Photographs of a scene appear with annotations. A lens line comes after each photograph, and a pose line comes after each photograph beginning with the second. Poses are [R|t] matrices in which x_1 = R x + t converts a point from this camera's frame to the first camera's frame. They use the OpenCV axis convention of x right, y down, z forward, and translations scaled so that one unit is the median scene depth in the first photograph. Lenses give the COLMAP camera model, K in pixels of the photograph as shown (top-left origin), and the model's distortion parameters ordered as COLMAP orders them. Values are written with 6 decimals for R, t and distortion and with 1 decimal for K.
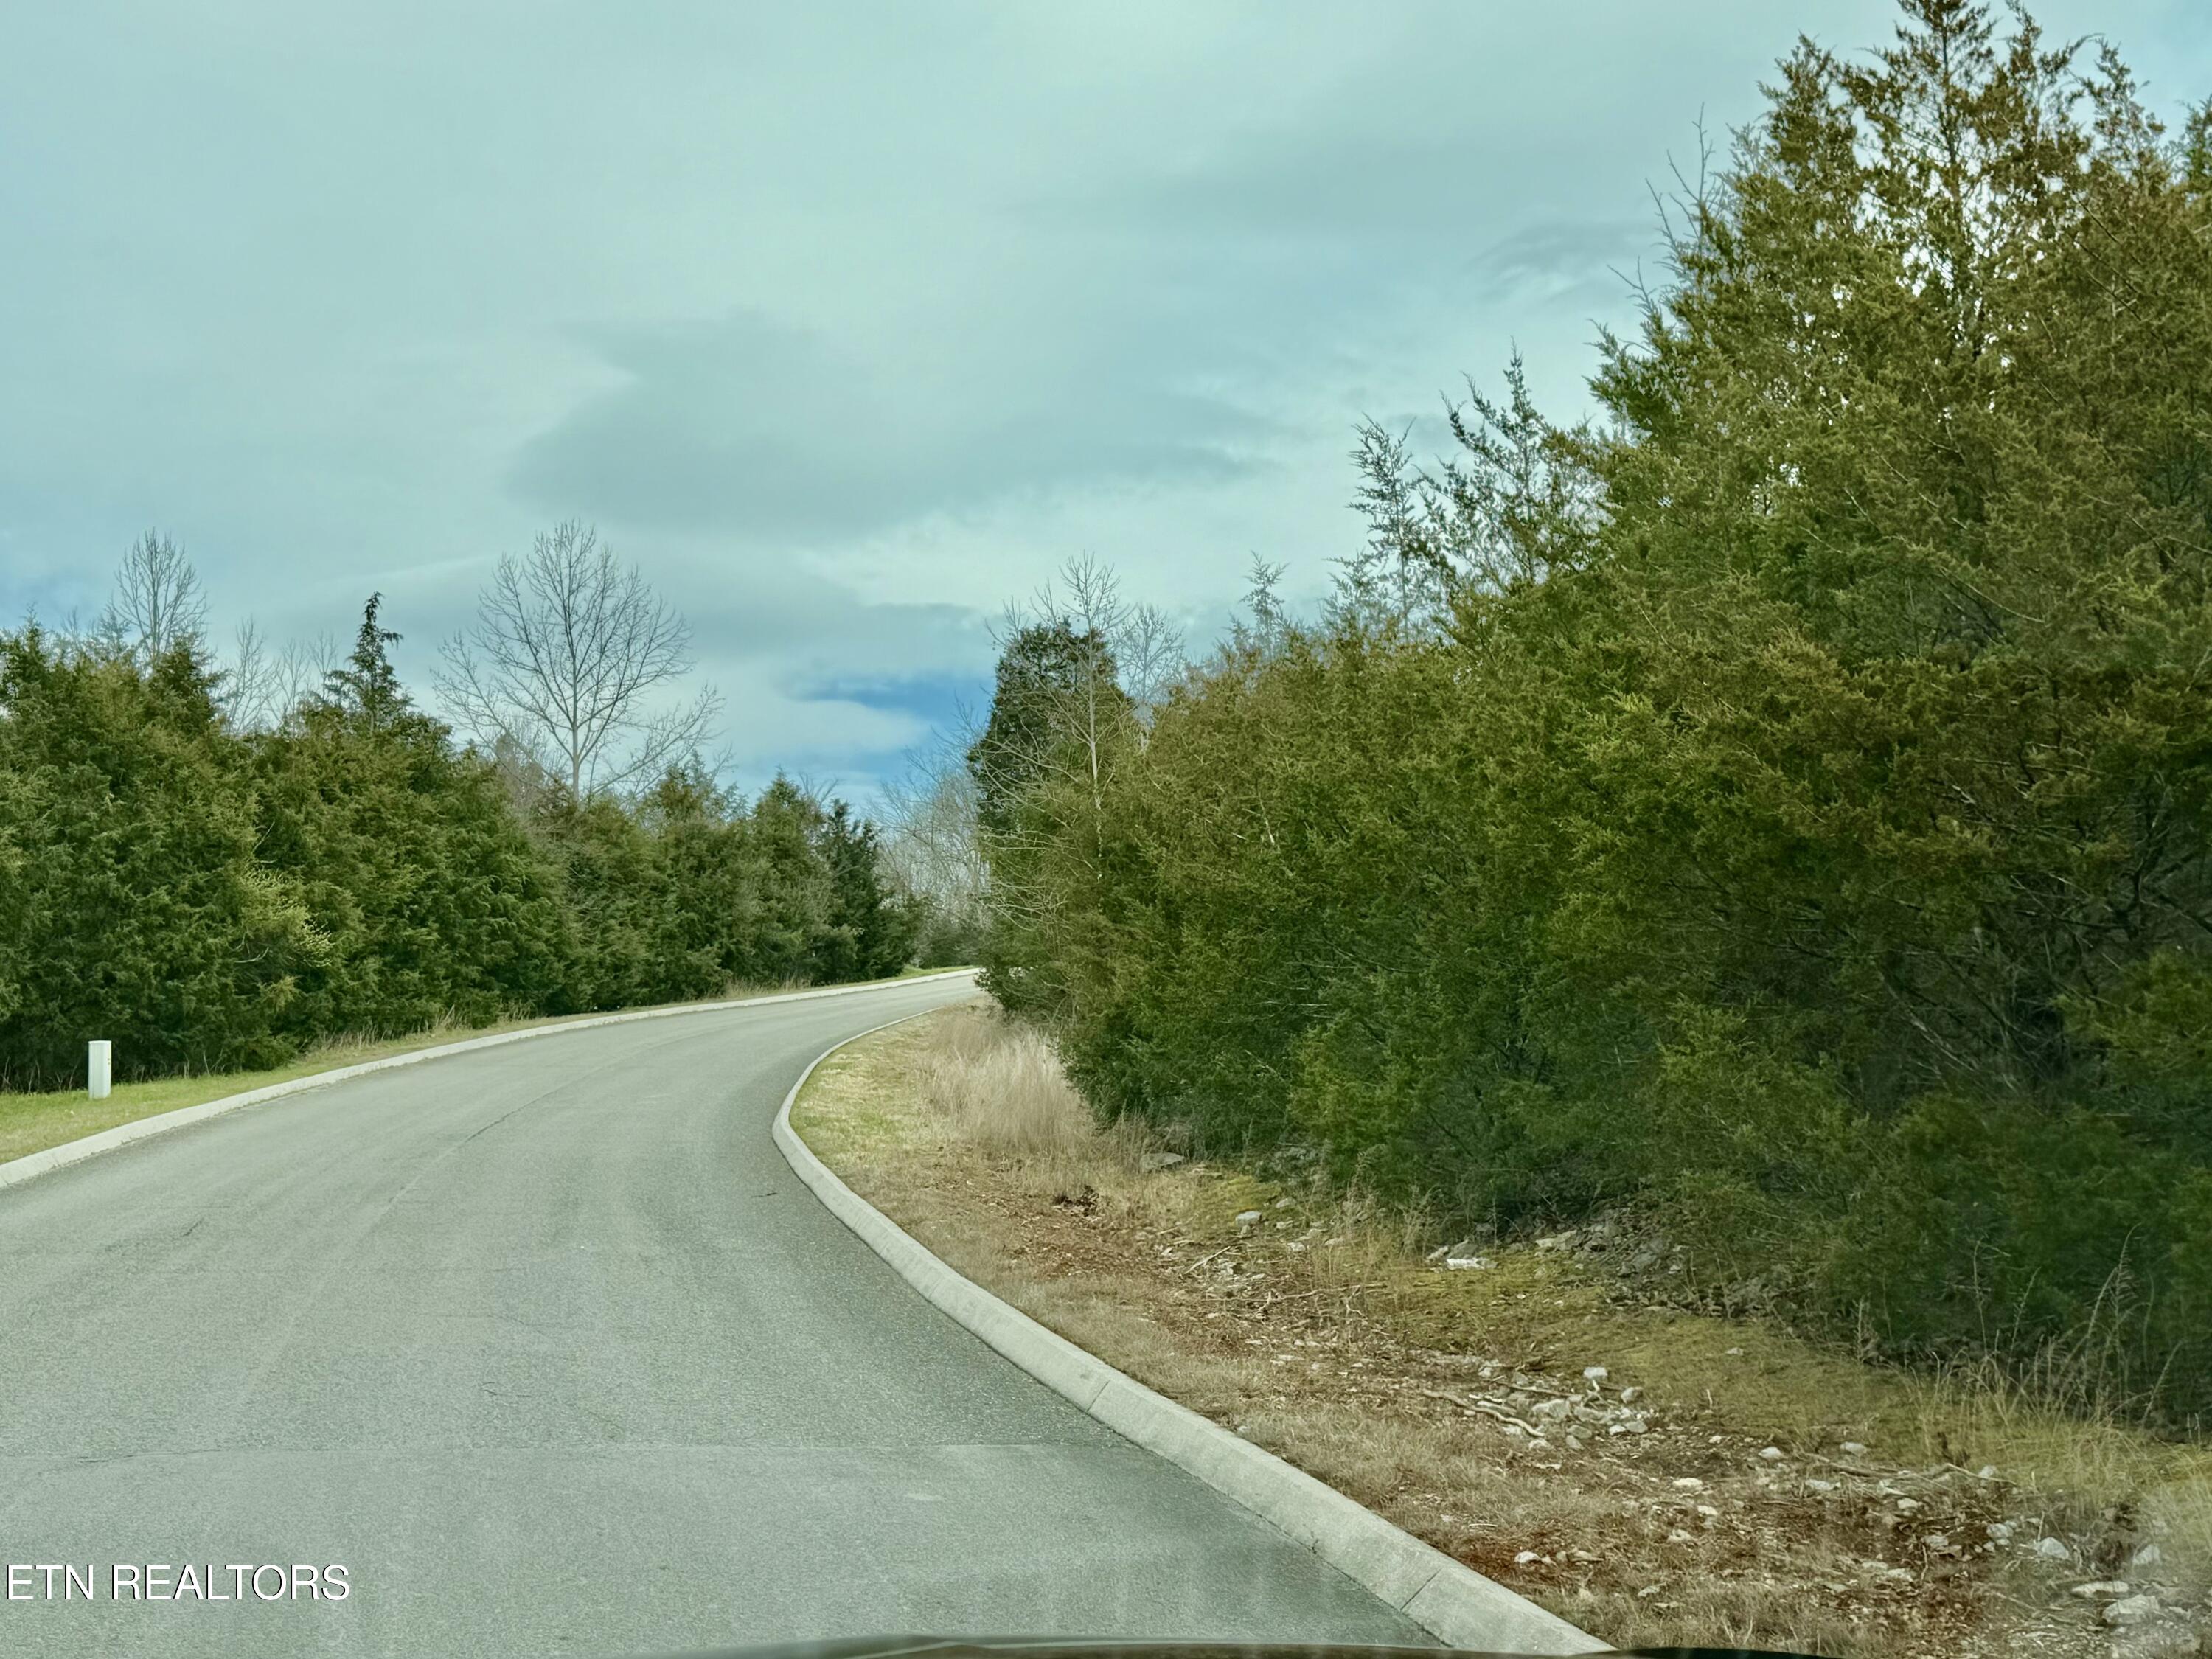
lens RADIAL K [[2728.2, 0, 1116.9], [0, 2728.2, 835.7], [0, 0, 1]] dist [0.158504, 0.000000]
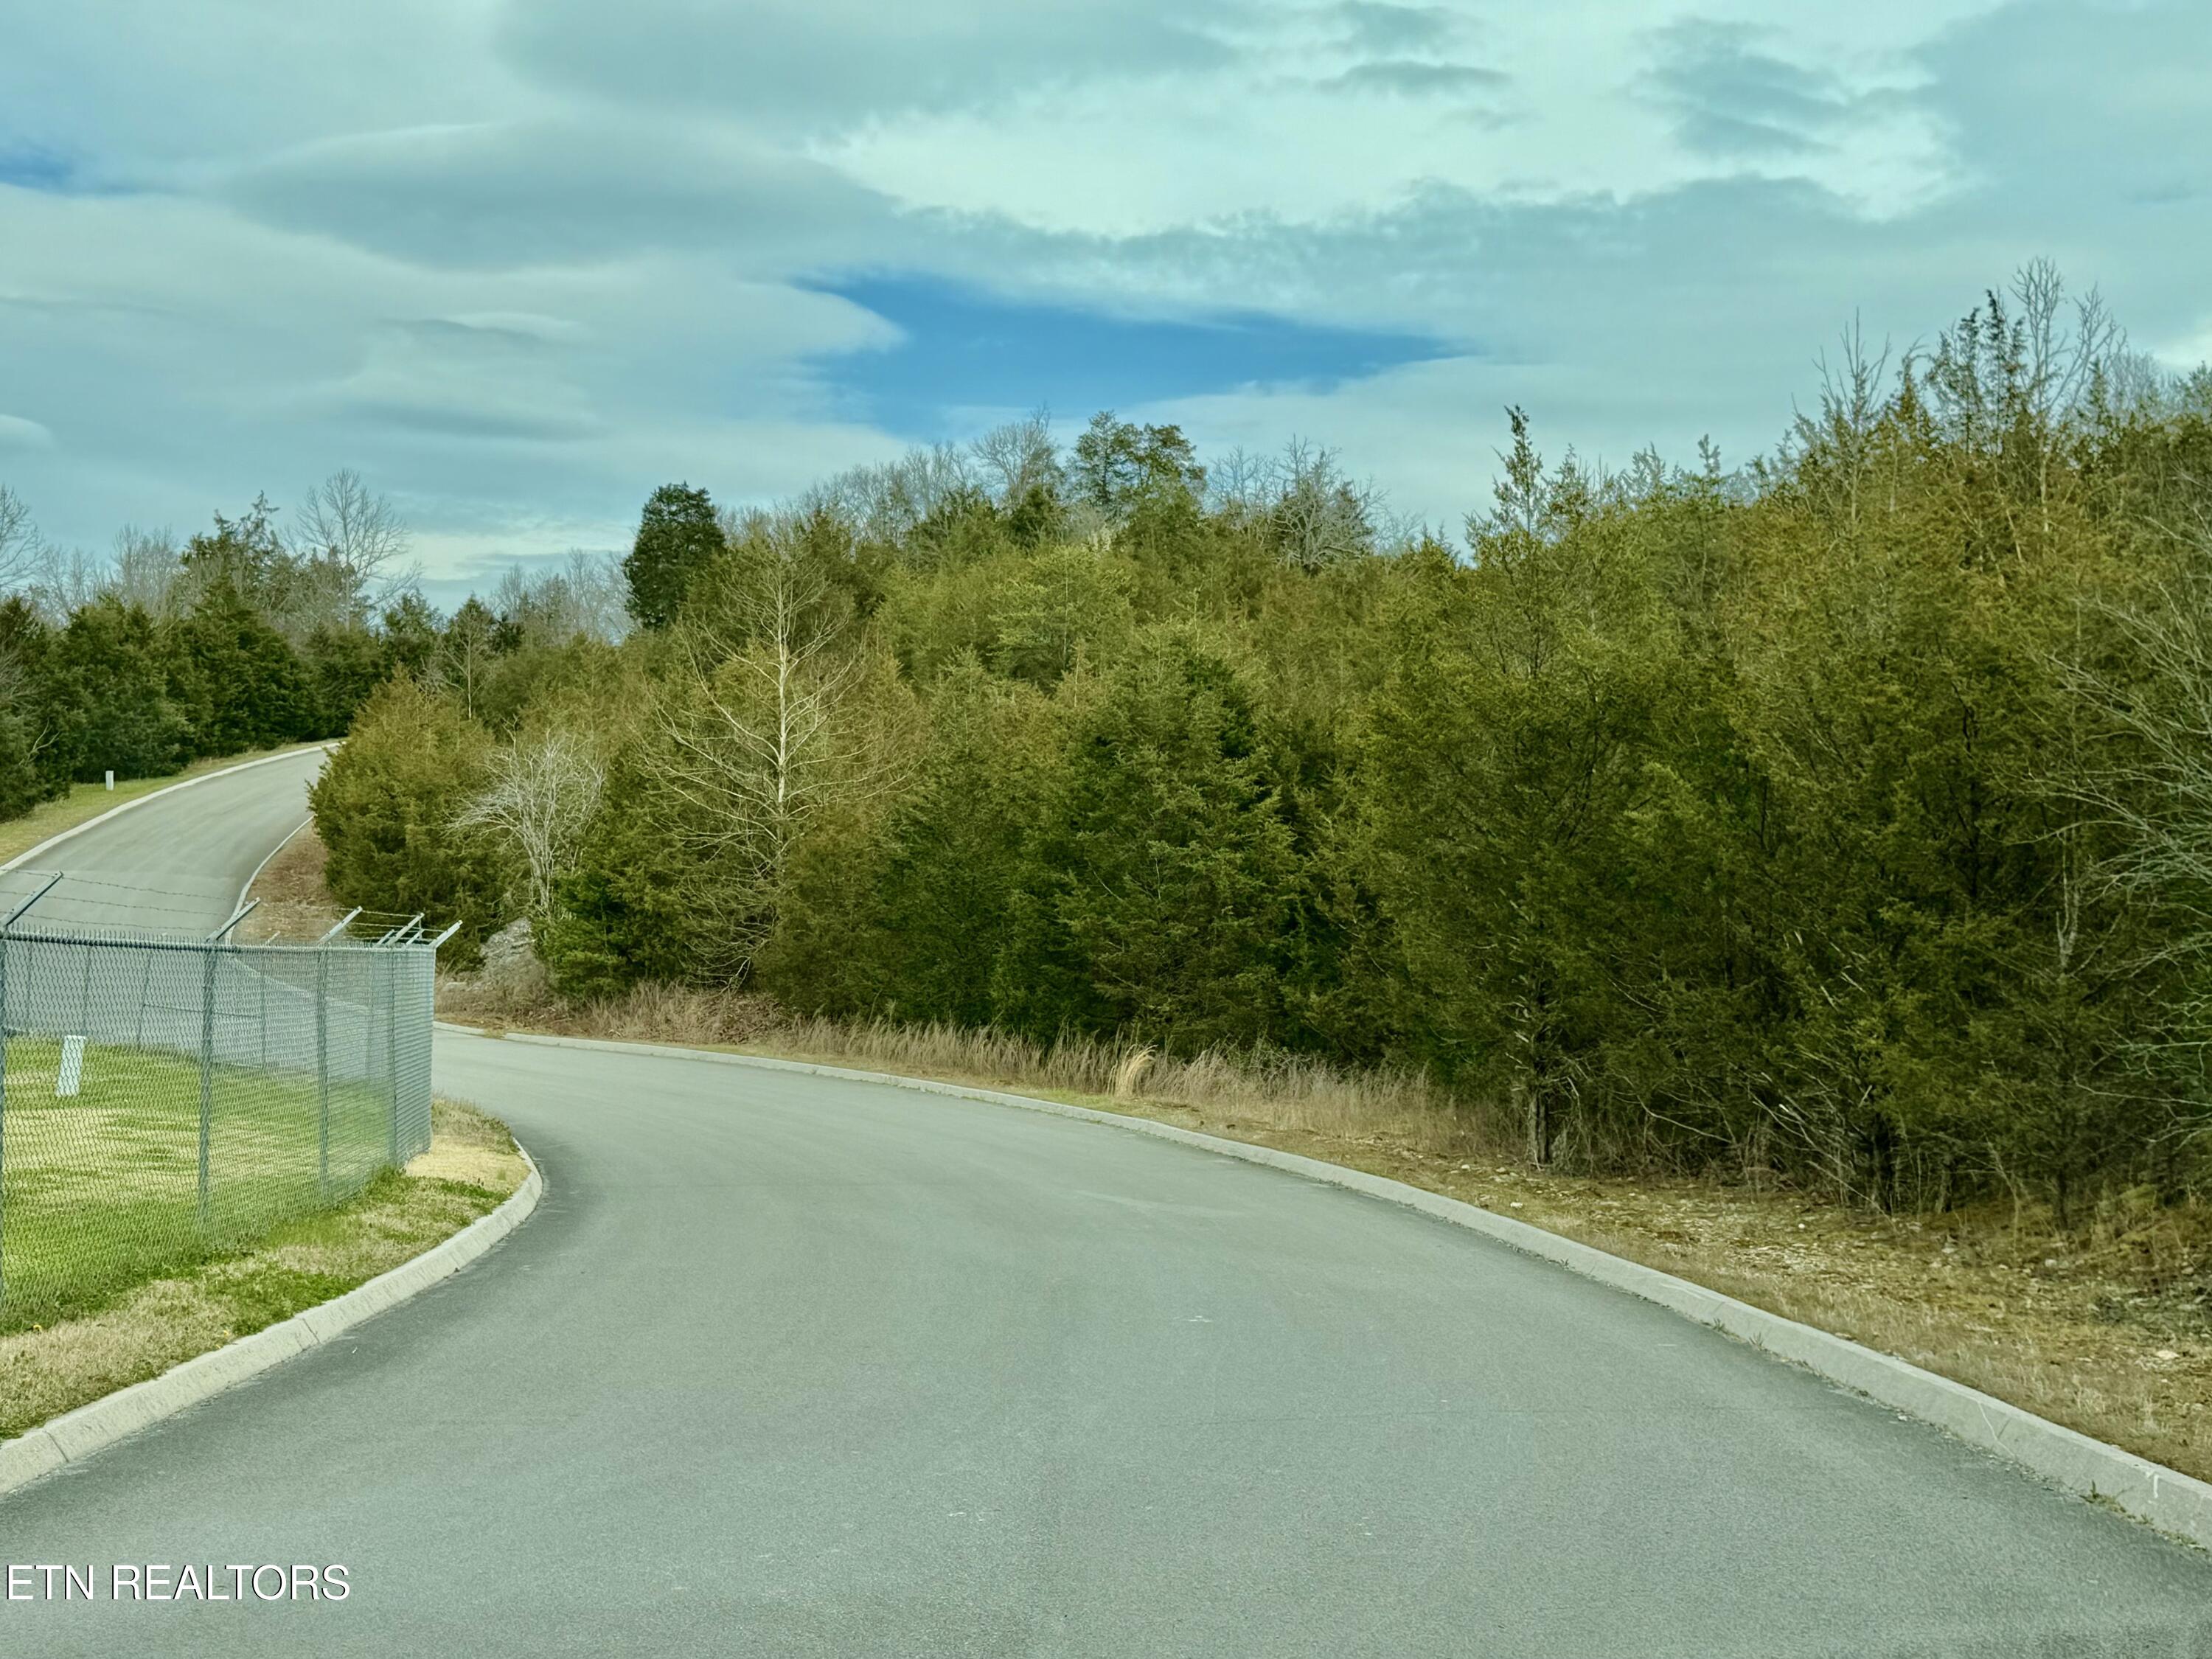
lens RADIAL K [[2728.2, 0, 1094.5], [0, 2728.2, 830.3], [0, 0, 1]] dist [0.158504, 0.000000]
pose [[0.998468, 0.055107, 0.004961, 0.484070], [-0.055266, 0.988989, 0.137284, -0.236287], [0.002659, -0.137348, 0.990519, -1.400077]]
